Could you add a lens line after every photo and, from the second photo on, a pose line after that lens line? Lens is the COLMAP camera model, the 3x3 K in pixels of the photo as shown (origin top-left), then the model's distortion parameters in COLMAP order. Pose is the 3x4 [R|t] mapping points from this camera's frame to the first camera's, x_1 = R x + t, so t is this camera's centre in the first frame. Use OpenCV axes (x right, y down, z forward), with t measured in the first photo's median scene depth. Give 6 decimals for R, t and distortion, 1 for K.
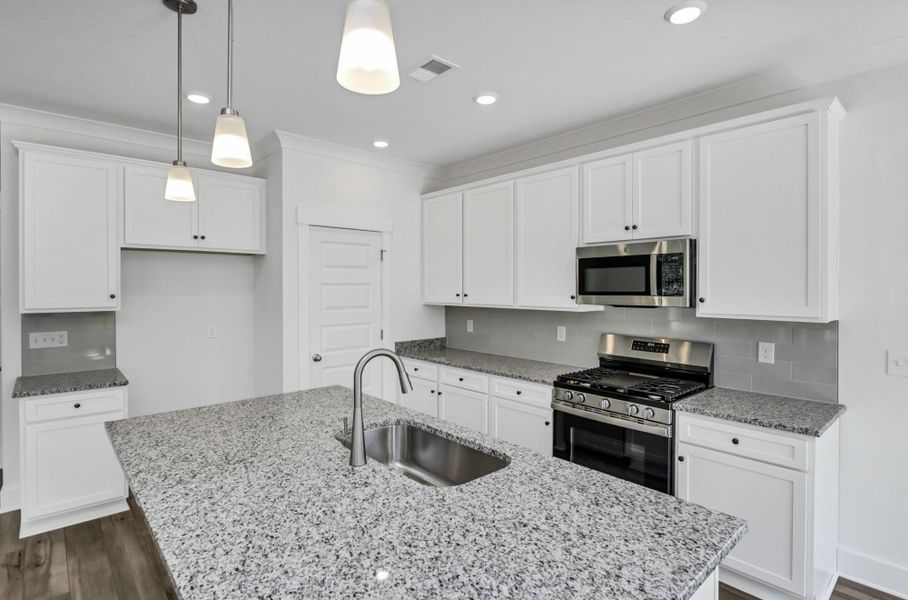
lens RADIAL K [[450.5, 0, 462.7], [0, 450.5, 291.8], [0, 0, 1]] dist [-0.004837, 0.000218]
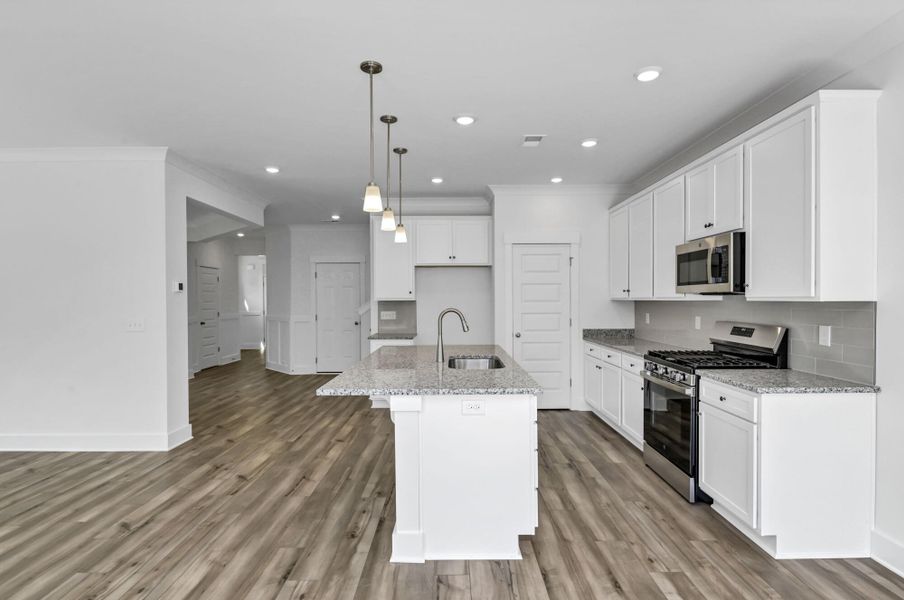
lens RADIAL K [[455.3, 0, 453.4], [0, 455.3, 298.9], [0, 0, 1]] dist [0.004278, -0.008933]
pose [[0.742789, -0.003743, -0.669515, 0.632332], [-0.000328, 0.999982, -0.005955, 0.049578], [0.669525, 0.004643, 0.742775, -0.285768]]
